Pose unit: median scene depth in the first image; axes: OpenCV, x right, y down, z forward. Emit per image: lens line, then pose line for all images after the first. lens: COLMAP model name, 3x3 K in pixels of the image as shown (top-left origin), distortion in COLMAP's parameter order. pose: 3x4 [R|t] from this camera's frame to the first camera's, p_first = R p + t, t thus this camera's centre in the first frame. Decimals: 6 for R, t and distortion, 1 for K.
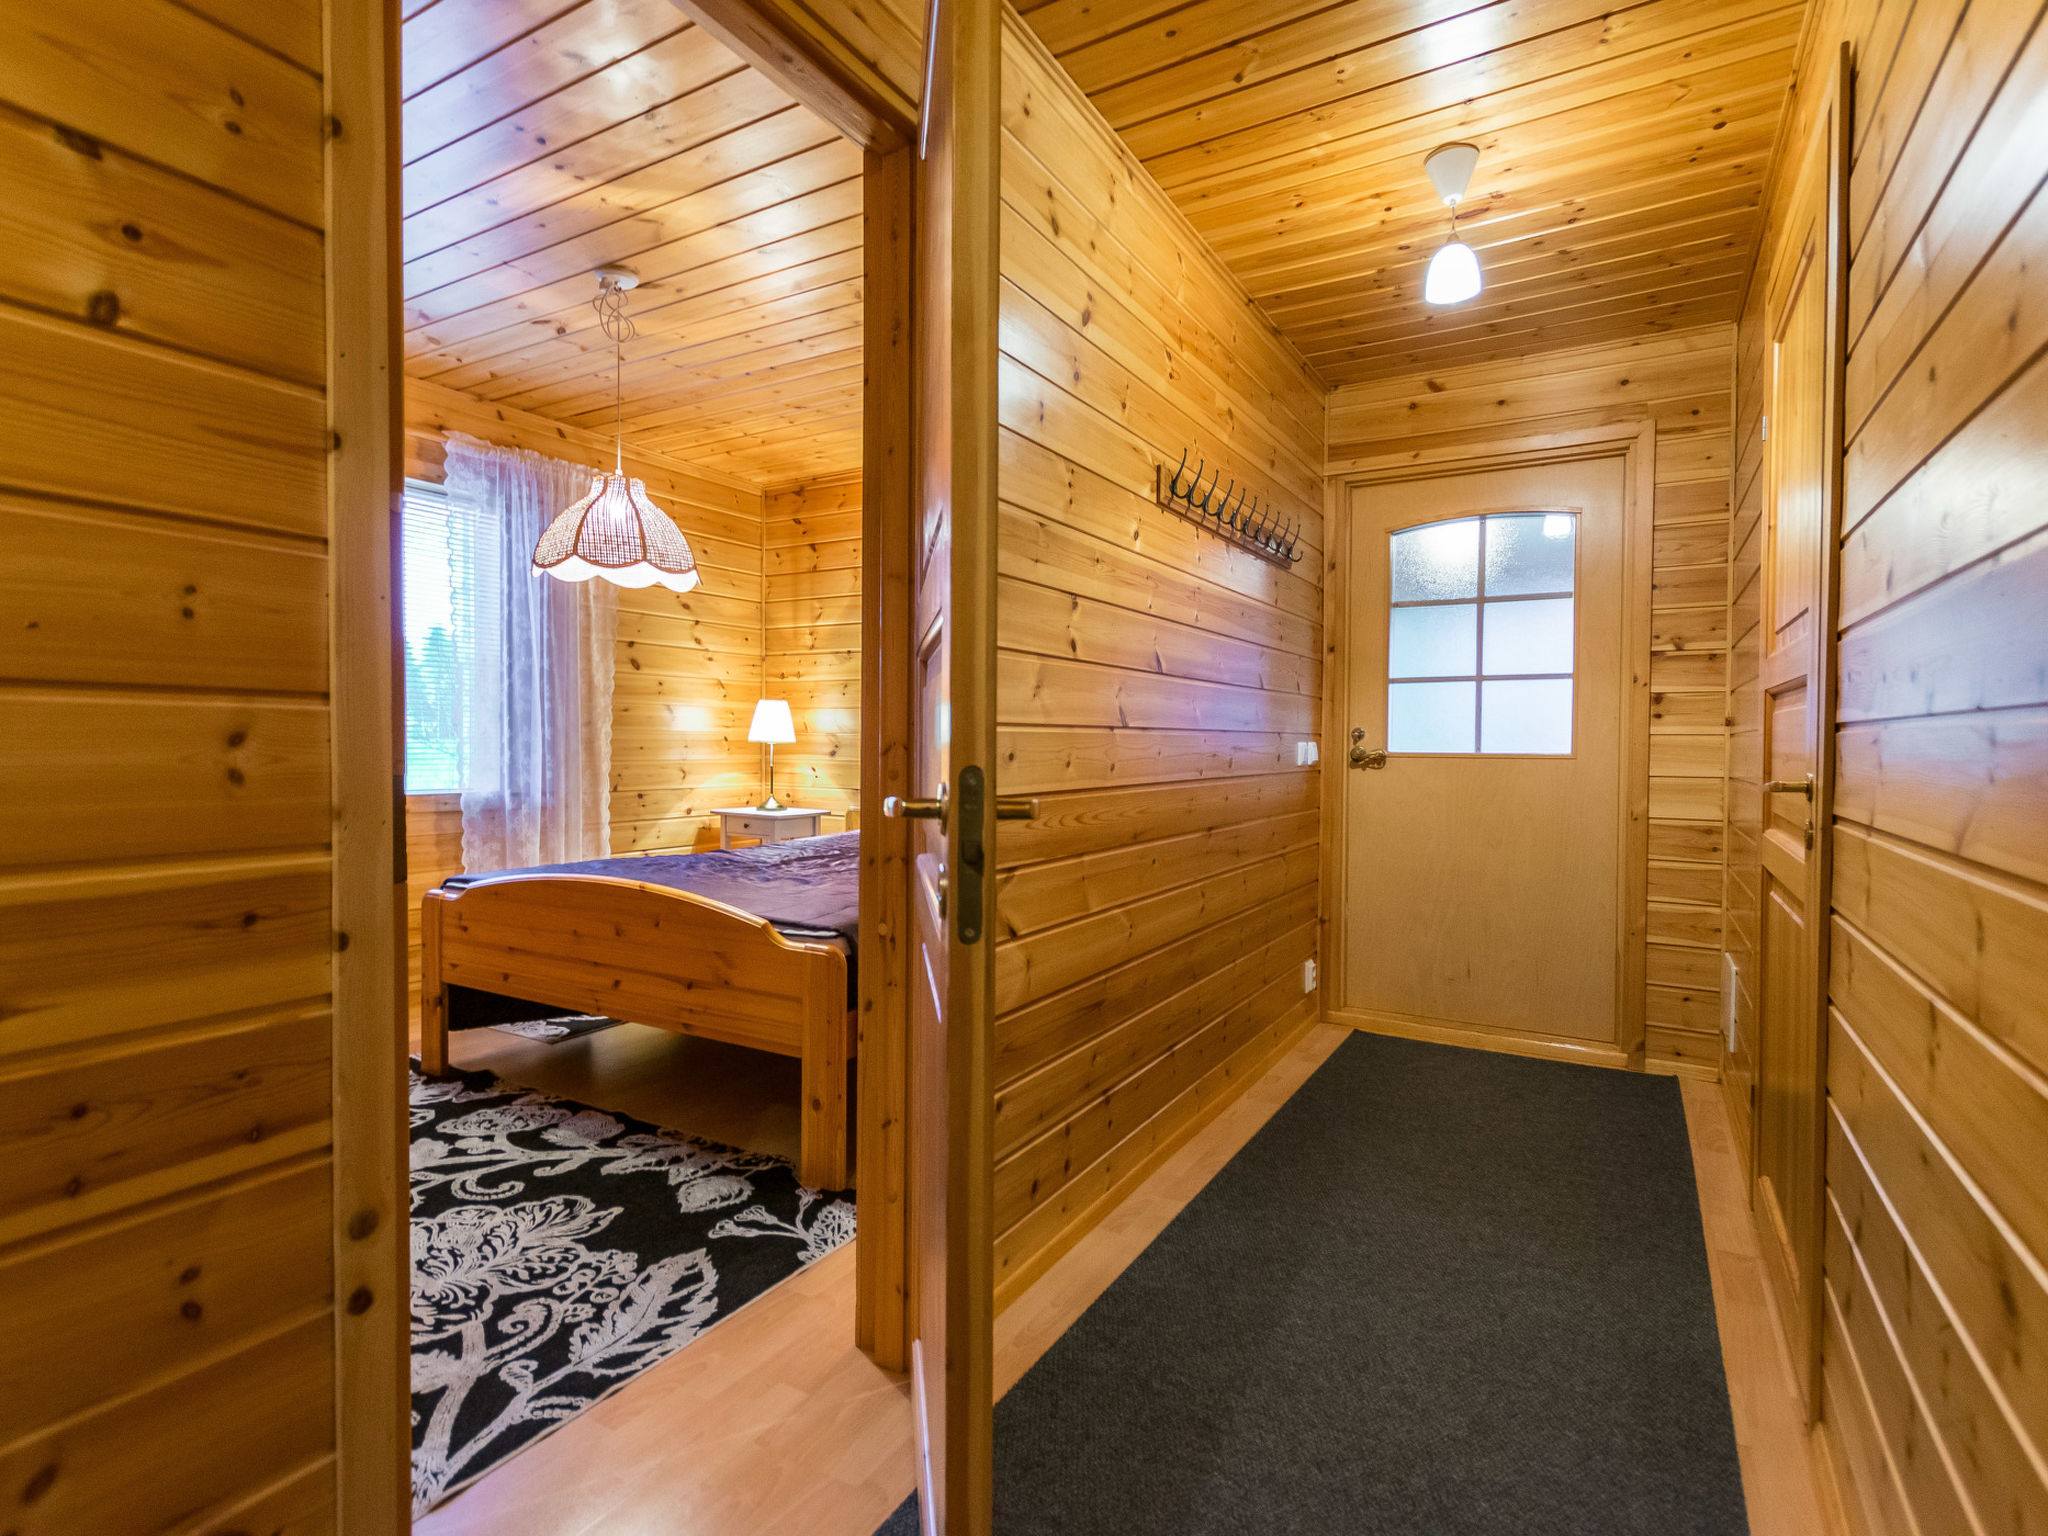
lens RADIAL K [[1035.7, 0, 1015.1], [0, 1035.7, 762.3], [0, 0, 1]] dist [0.013315, -0.005707]
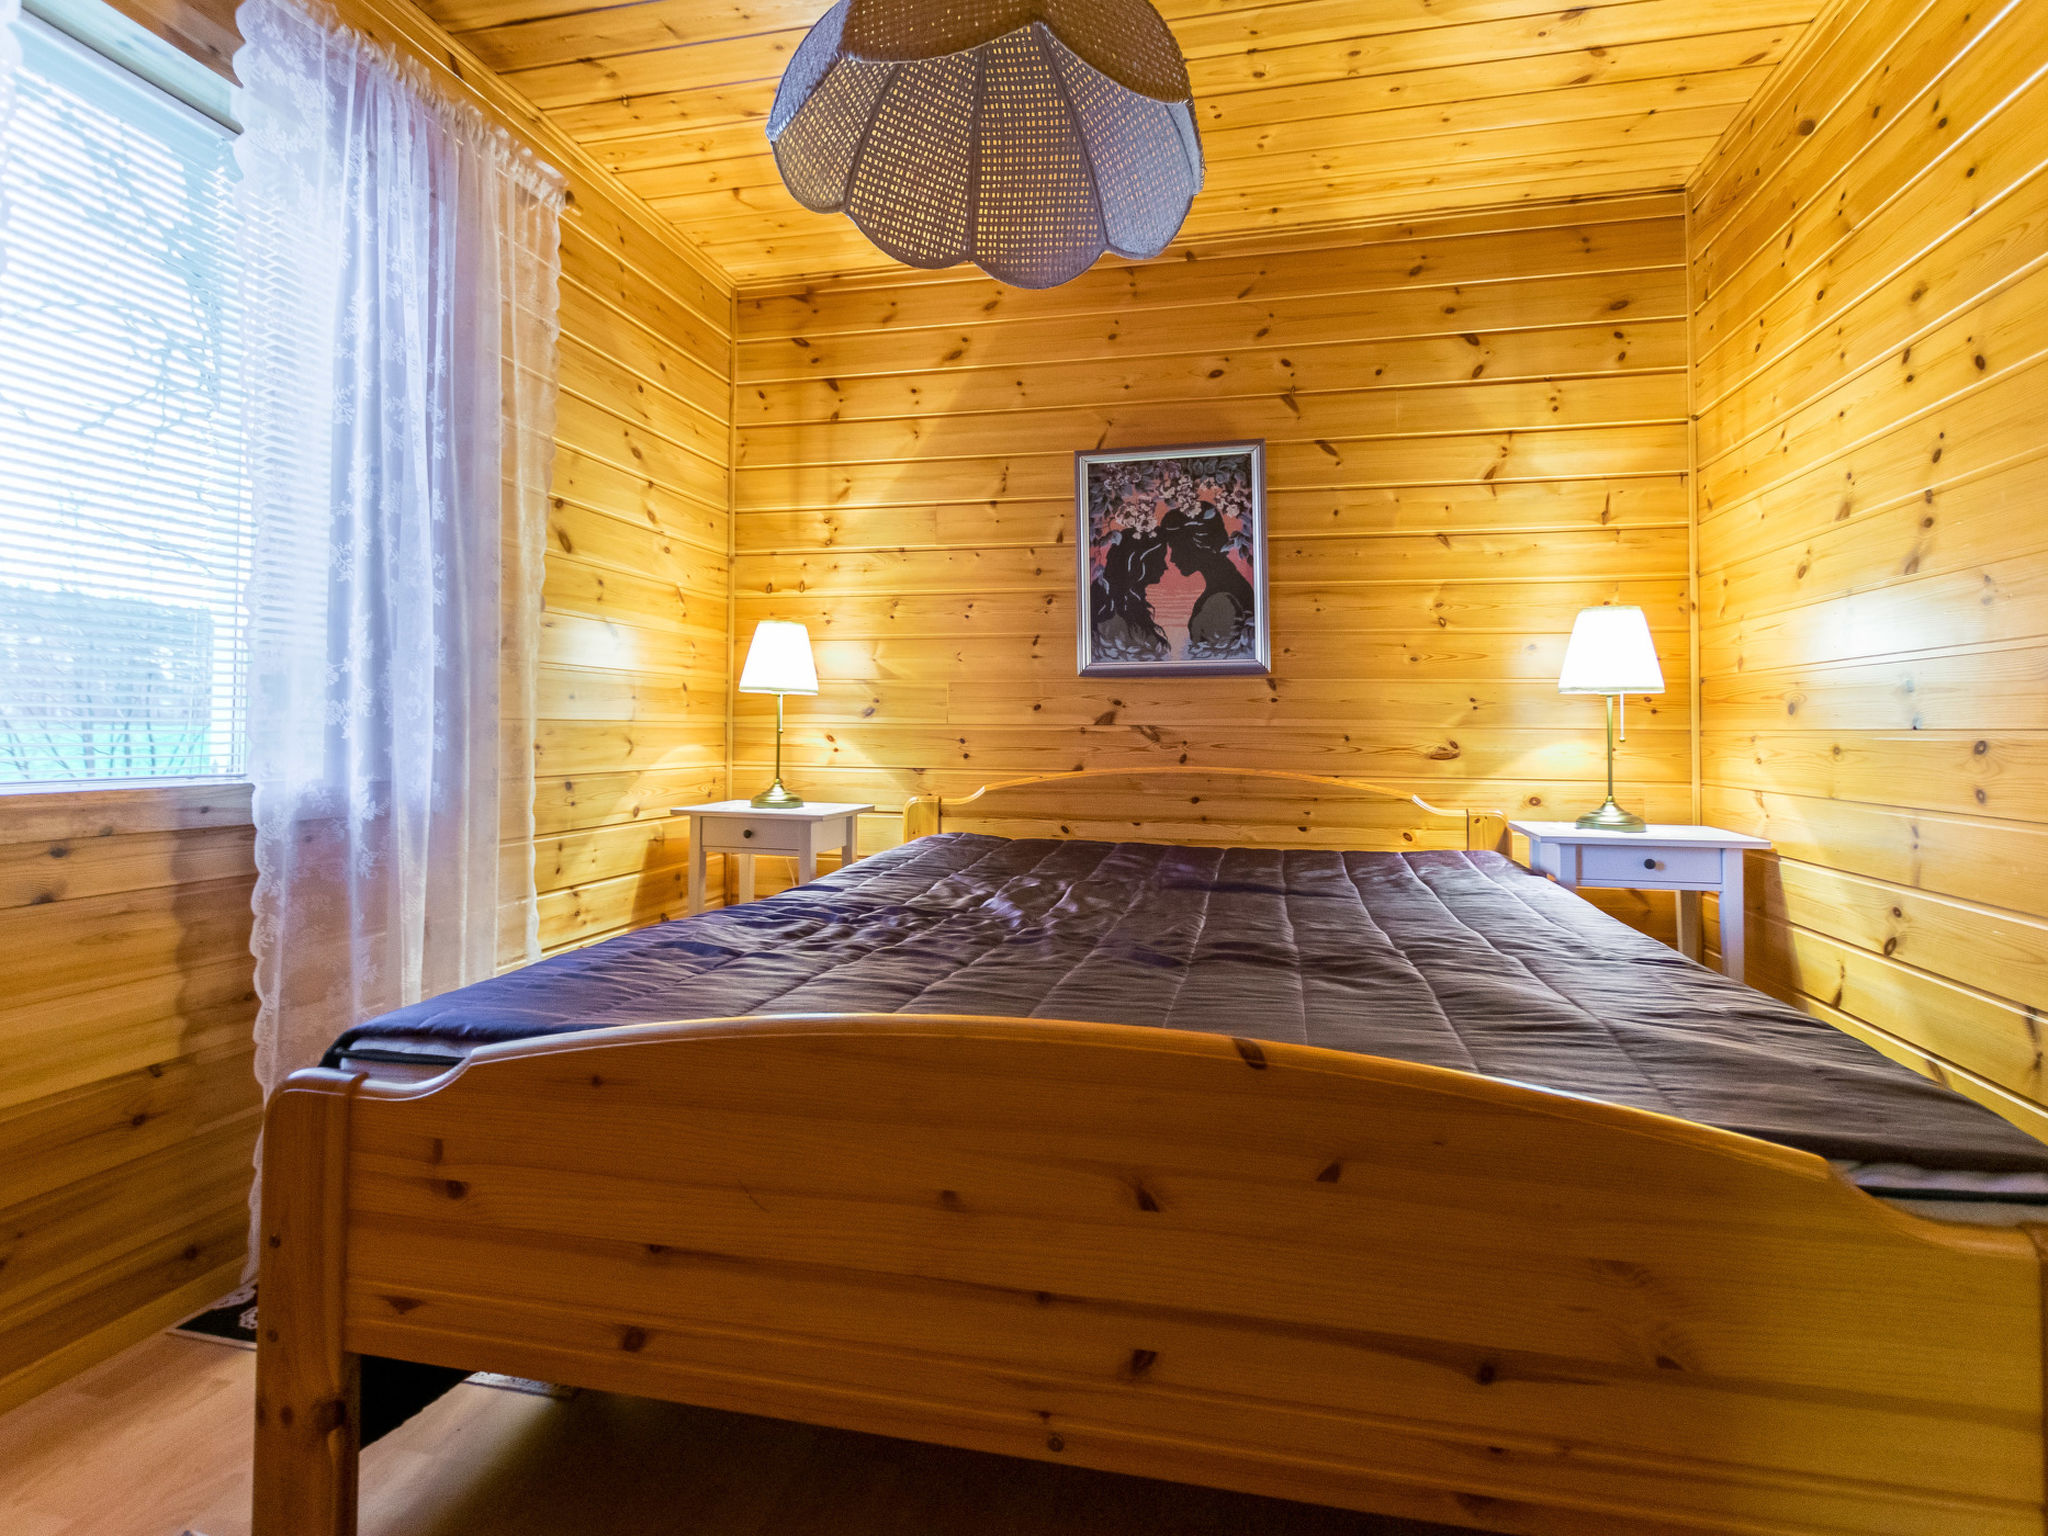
lens RADIAL K [[1040.7, 0, 1038.3], [0, 1040.7, 700.0], [0, 0, 1]] dist [0.012122, -0.000668]
pose [[0.947146, 0.007954, 0.320703, -0.288987], [0.006375, 0.999028, -0.043608, 0.012423], [-0.320738, 0.043348, 0.946175, 0.386508]]
